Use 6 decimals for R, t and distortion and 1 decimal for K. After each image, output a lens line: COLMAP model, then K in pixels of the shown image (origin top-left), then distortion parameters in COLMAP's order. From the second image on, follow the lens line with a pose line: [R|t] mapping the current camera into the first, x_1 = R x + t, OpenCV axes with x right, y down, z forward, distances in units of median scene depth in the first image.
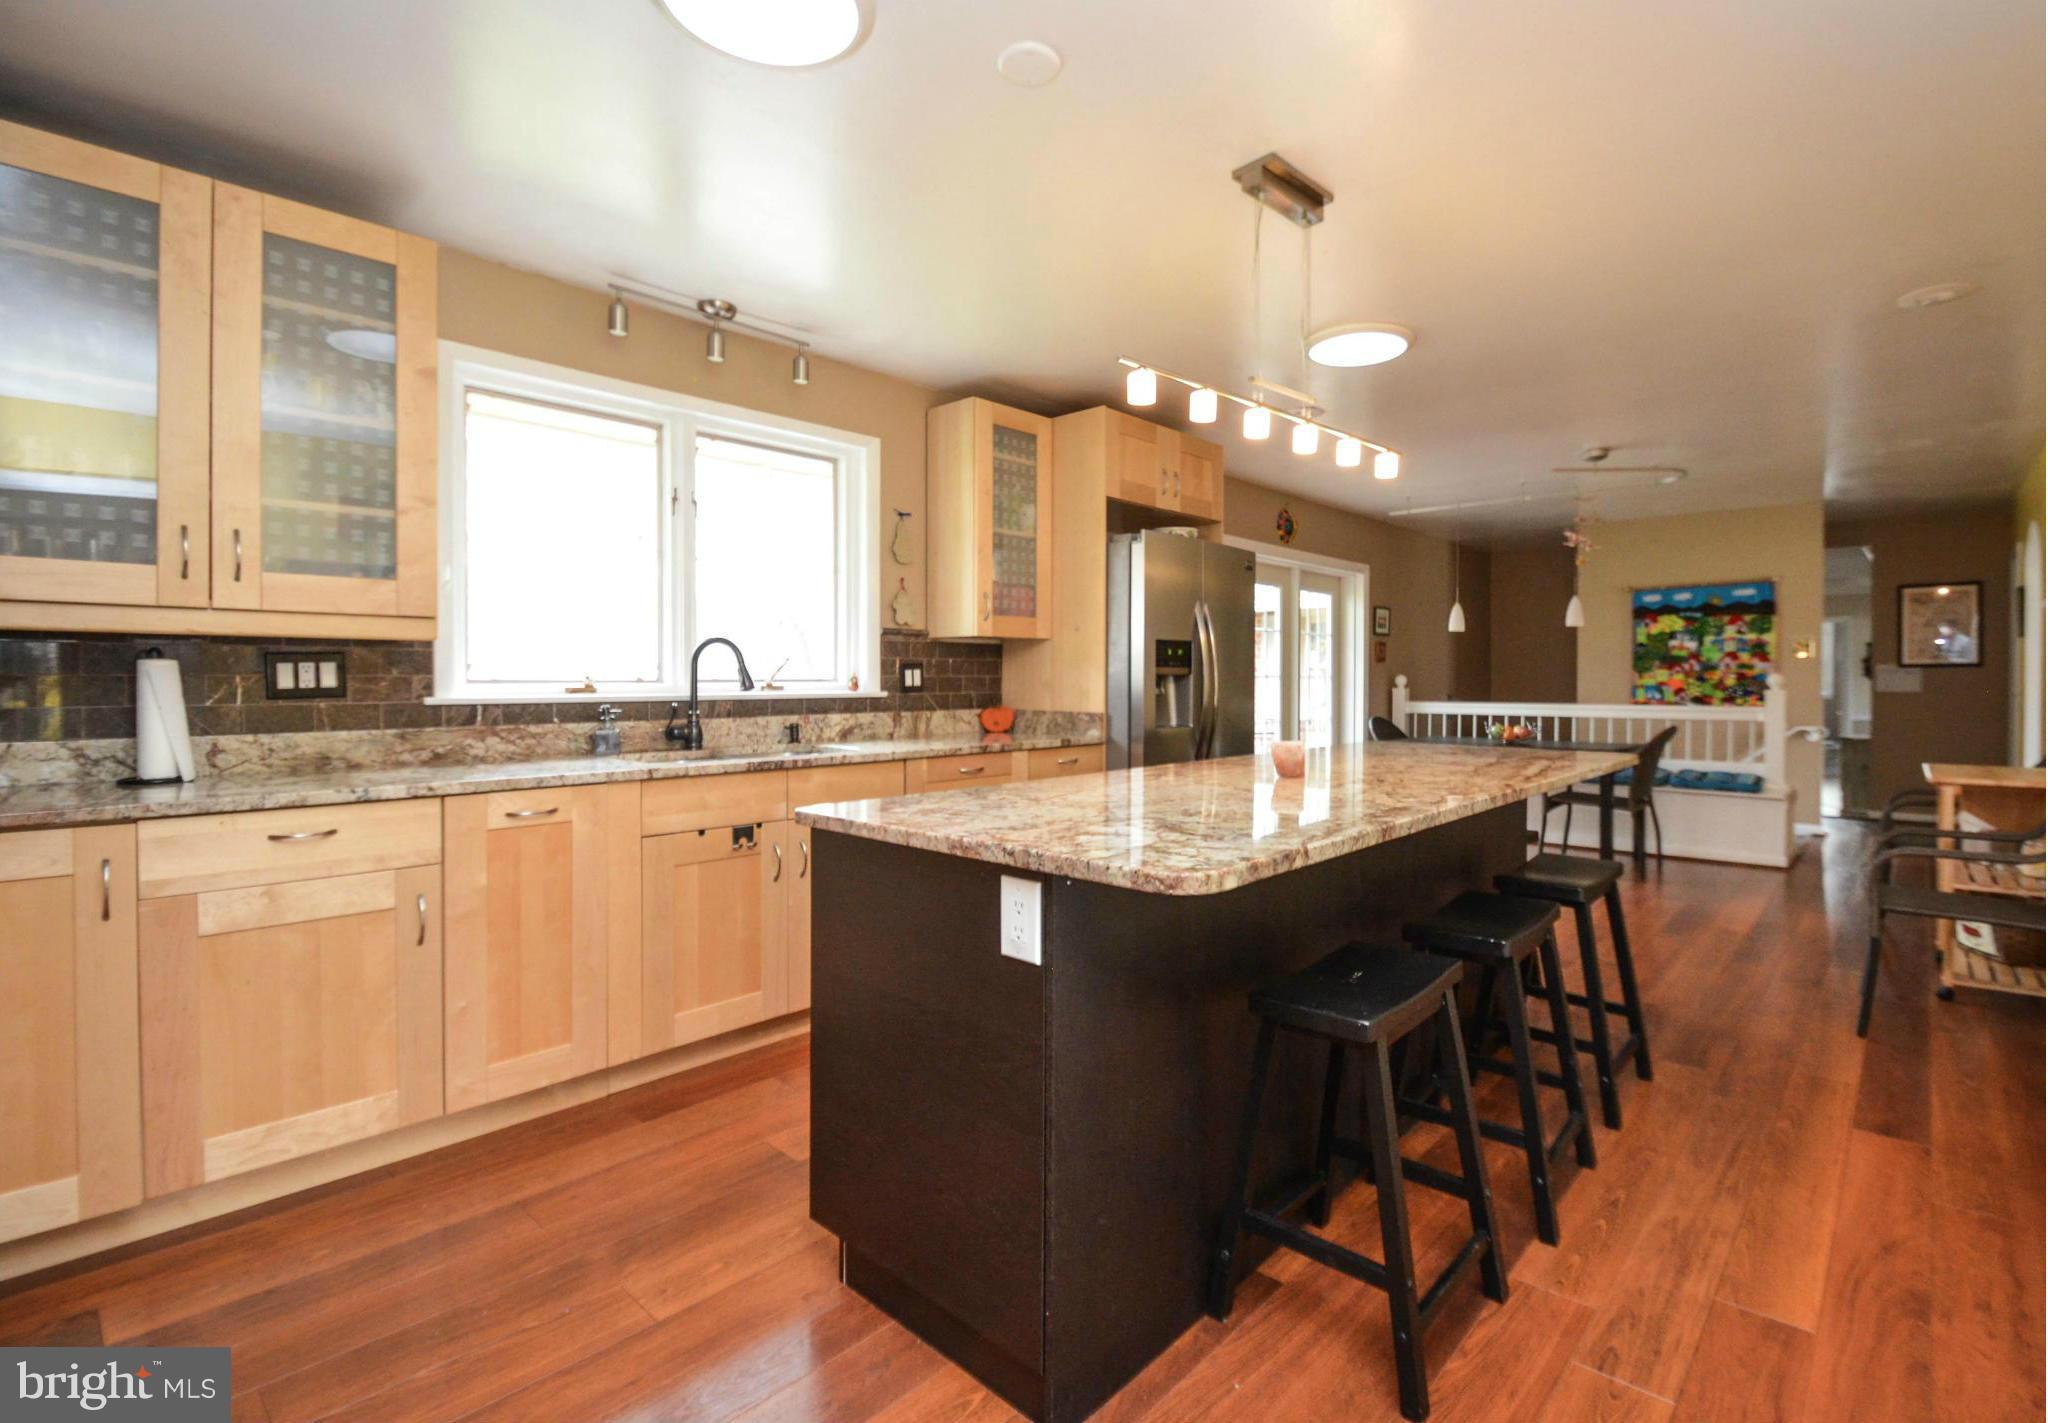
lens RADIAL K [[928.5, 0, 1080.1], [0, 928.5, 691.4], [0, 0, 1]] dist [-0.010178, -0.000847]
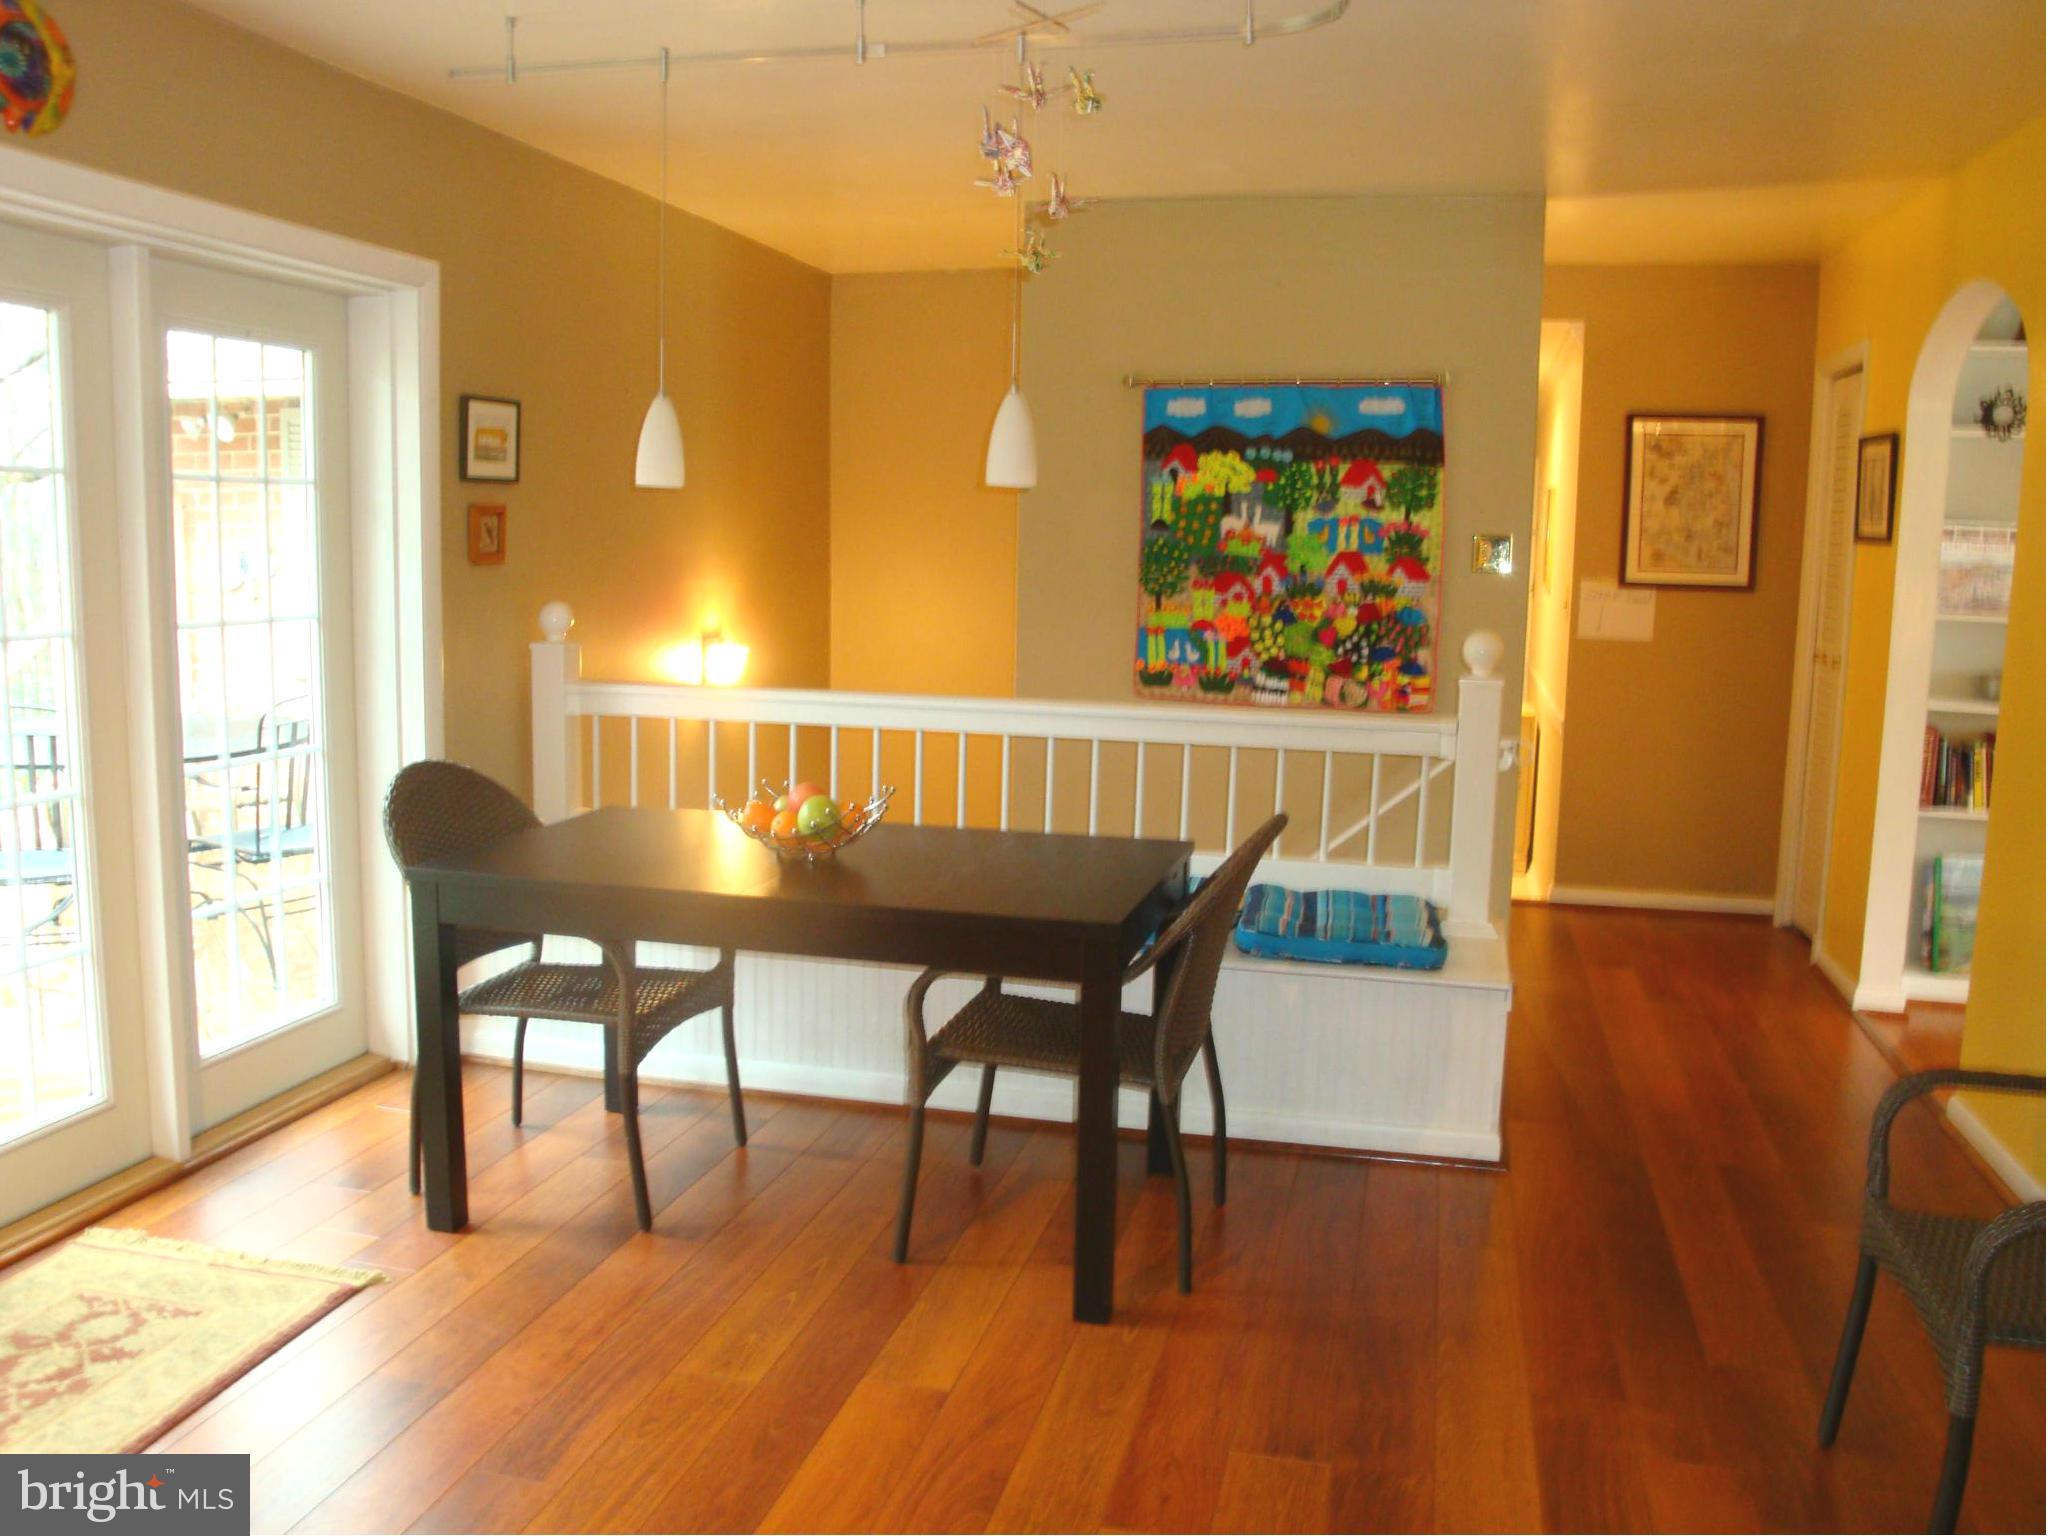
lens RADIAL K [[1713.4, 0, 1023.9], [0, 1713.4, 766.6], [0, 0, 1]] dist [-0.105101, 0.003244]
pose [[0.873670, -0.049584, 0.483986, 0.203899], [-0.015731, 0.991394, 0.129964, -0.043525], [-0.486265, -0.121160, 0.865371, 0.396958]]
